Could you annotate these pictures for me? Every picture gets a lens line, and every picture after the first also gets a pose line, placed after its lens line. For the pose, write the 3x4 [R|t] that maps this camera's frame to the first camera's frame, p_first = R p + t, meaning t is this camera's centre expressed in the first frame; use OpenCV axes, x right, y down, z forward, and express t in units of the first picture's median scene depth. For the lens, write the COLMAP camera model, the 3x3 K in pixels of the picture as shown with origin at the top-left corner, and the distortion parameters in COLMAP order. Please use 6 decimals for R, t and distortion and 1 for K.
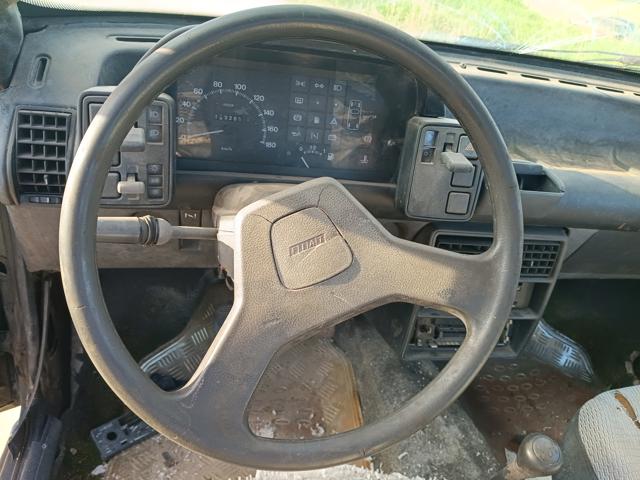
lens RADIAL K [[477.7, 0, 320.0], [0, 477.7, 240.0], [0, 0, 1]] dist [-0.012405, -0.009801]
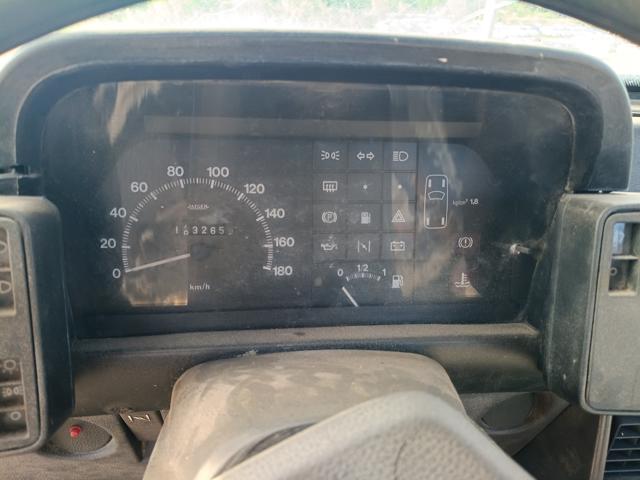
lens RADIAL K [[493.8, 0, 305.5], [0, 493.8, 239.9], [0, 0, 1]] dist [-0.002811, -0.005003]
pose [[0.987824, -0.082880, -0.131657, -0.002837], [0.058474, 0.982024, -0.179470, -0.135422], [0.144165, 0.169586, 0.974914, 0.467726]]
